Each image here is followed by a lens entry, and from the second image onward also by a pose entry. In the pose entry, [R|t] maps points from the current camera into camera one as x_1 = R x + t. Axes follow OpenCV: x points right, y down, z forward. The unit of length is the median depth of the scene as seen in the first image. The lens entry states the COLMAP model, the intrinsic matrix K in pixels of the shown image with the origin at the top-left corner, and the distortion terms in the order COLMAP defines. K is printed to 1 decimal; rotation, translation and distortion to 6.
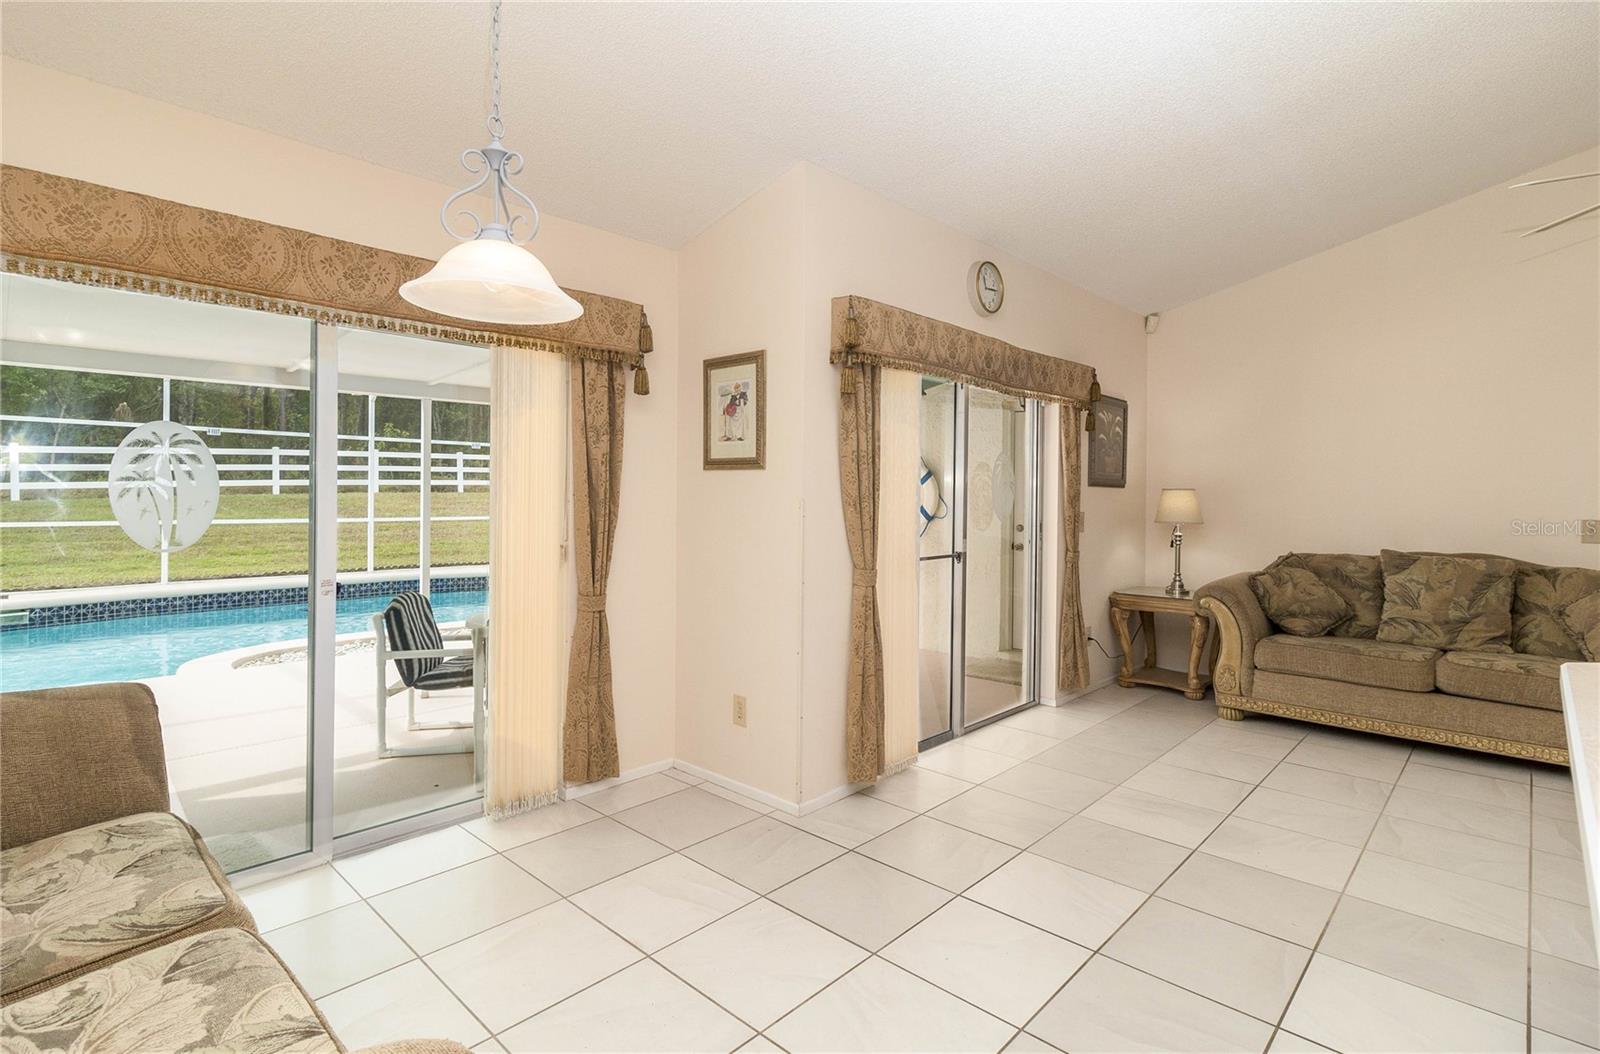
lens RADIAL K [[783.4, 0, 788.8], [0, 783.4, 498.4], [0, 0, 1]] dist [0.000634, 0.000079]
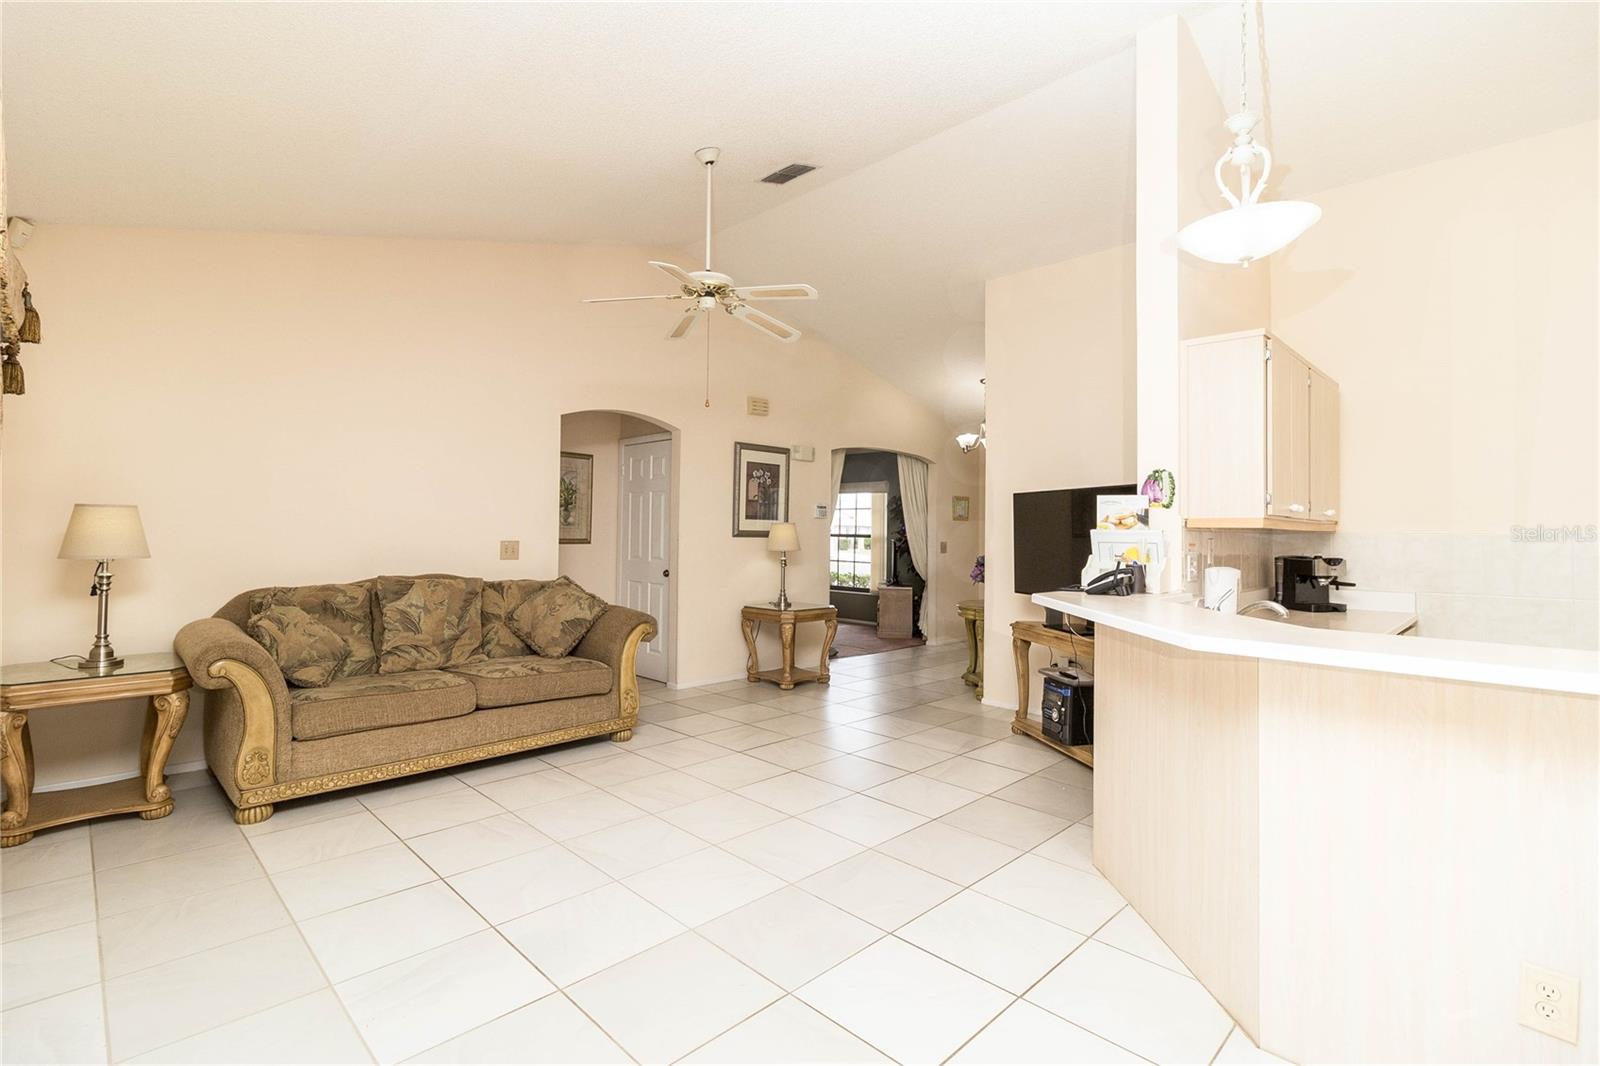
lens RADIAL K [[736.4, 0, 795.2], [0, 736.4, 513.3], [0, 0, 1]] dist [0.000387, 0.000255]
pose [[0.025904, 0.018390, 0.999495, -0.123421], [-0.006308, 0.999814, -0.018233, 0.002430], [-0.999645, -0.005833, 0.026015, 0.494621]]
